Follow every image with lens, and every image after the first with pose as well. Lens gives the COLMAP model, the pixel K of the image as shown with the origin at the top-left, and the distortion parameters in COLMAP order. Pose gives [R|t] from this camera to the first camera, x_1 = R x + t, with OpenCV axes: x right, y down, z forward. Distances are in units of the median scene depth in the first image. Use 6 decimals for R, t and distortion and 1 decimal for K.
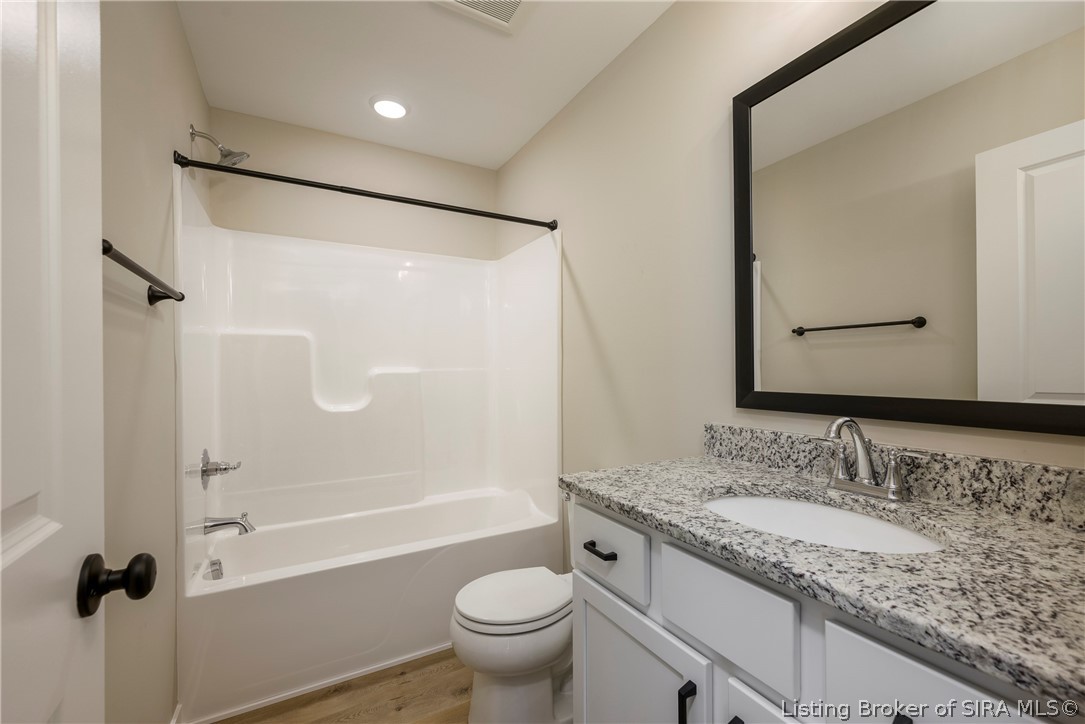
lens RADIAL K [[458.2, 0, 546.4], [0, 458.2, 365.5], [0, 0, 1]] dist [-0.001020, -0.000113]
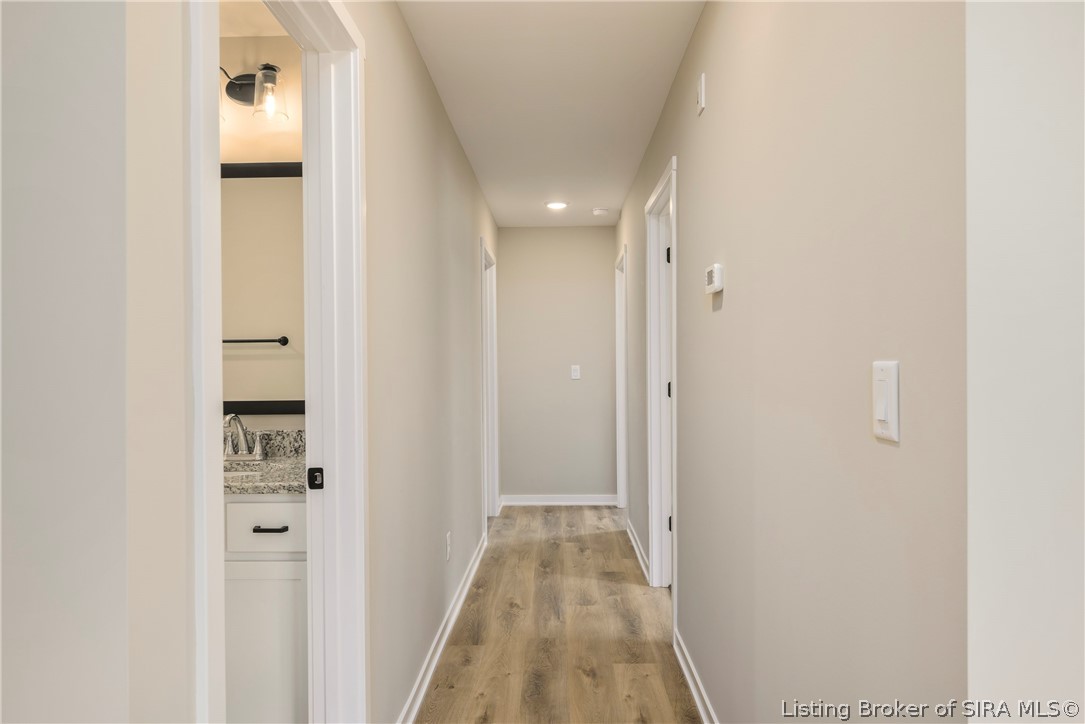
lens RADIAL K [[658.0, 0, 542.5], [0, 658.0, 362.0], [0, 0, 1]] dist [0.000668, 0.000128]
pose [[0.512628, 0.004263, 0.858601, -0.858195], [0.002731, 0.999975, -0.006596, -0.060254], [-0.858607, 0.005726, 0.512603, -1.241351]]
